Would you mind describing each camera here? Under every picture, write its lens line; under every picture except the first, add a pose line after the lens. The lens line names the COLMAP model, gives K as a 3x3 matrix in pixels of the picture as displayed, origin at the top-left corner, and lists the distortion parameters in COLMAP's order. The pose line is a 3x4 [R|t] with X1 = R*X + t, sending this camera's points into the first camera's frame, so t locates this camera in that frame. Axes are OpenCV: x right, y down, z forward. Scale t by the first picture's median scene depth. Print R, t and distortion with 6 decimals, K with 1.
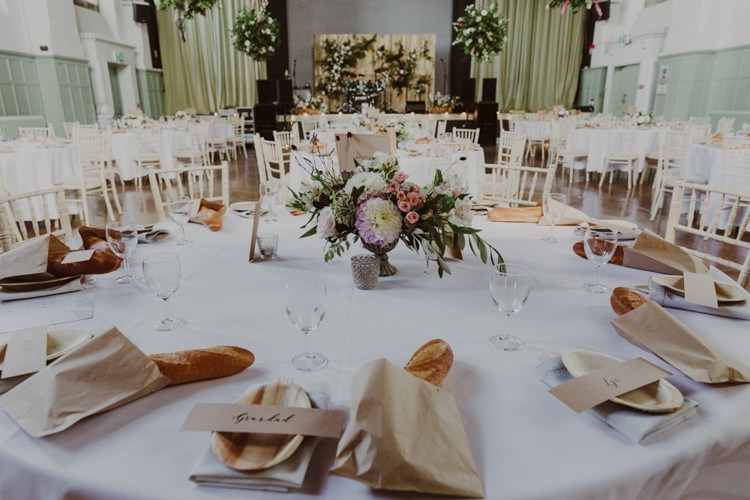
lens RADIAL K [[540.0, 0, 375.0], [0, 540.0, 250.0], [0, 0, 1]] dist [0.039371, 0.002035]
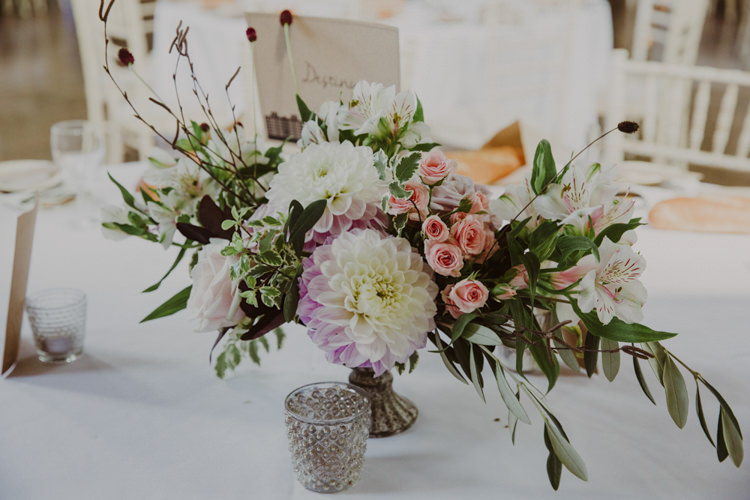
lens RADIAL K [[1178.9, 0, 375.0], [0, 1178.9, 250.0], [0, 0, 1]] dist [0.040579, 0.058604]
pose [[0.999831, 0.005991, 0.017404, -0.000128], [-0.006653, 0.999247, 0.038217, -0.010135], [-0.017162, -0.038326, 0.999118, 0.023938]]
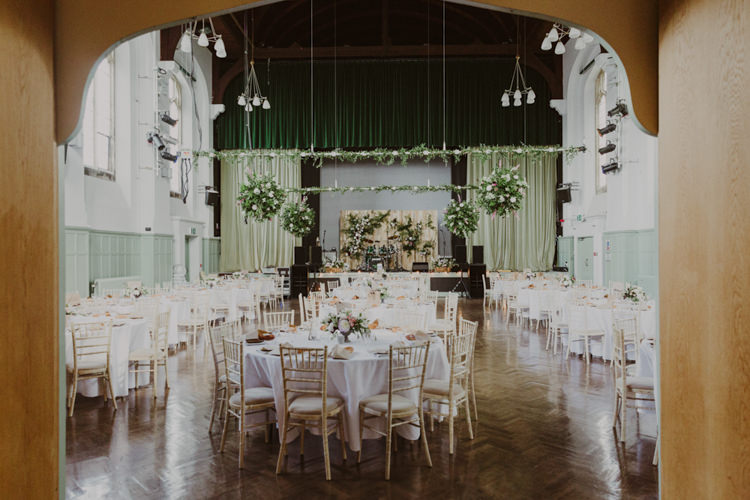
lens RADIAL K [[518.0, 0, 375.0], [0, 518.0, 250.0], [0, 0, 1]] dist [-0.055515, 0.000866]
pose [[0.999132, 0.002815, -0.041565, 0.033867], [-0.014122, 0.961526, -0.274350, 0.038967], [0.039194, 0.274698, 0.960731, -0.240062]]
